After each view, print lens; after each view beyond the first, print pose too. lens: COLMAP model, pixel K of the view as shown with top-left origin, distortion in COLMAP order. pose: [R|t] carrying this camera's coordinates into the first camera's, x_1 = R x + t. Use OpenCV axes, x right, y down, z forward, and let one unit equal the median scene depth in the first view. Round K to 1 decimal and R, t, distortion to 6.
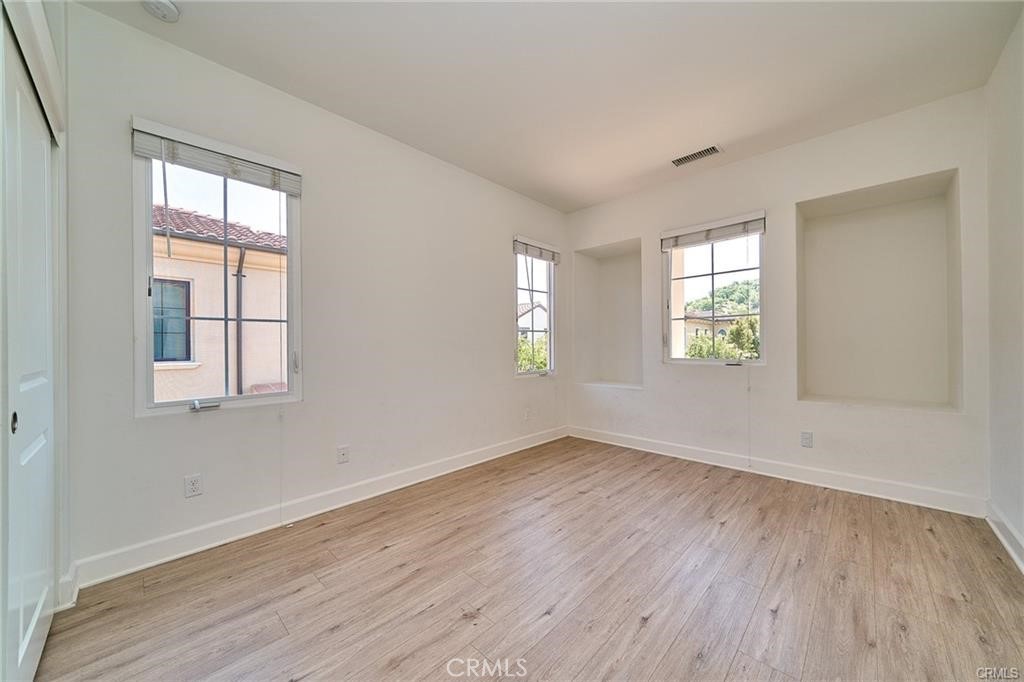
lens RADIAL K [[353.3, 0, 513.6], [0, 353.3, 330.7], [0, 0, 1]] dist [0.001073, -0.000168]
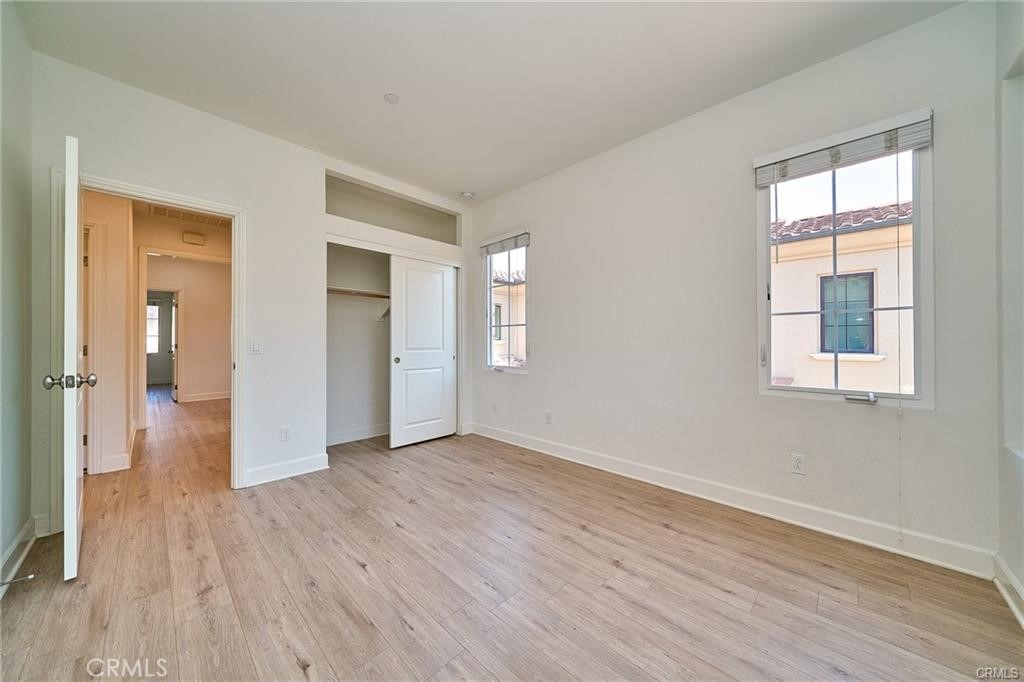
lens RADIAL K [[353.3, 0, 530.3], [0, 353.3, 343.3], [0, 0, 1]] dist [0.001073, -0.000168]
pose [[0.034124, 0.014190, -0.999317, 0.827264], [0.044290, 0.998895, 0.015697, 0.022267], [0.998436, -0.044795, 0.033458, 0.805571]]
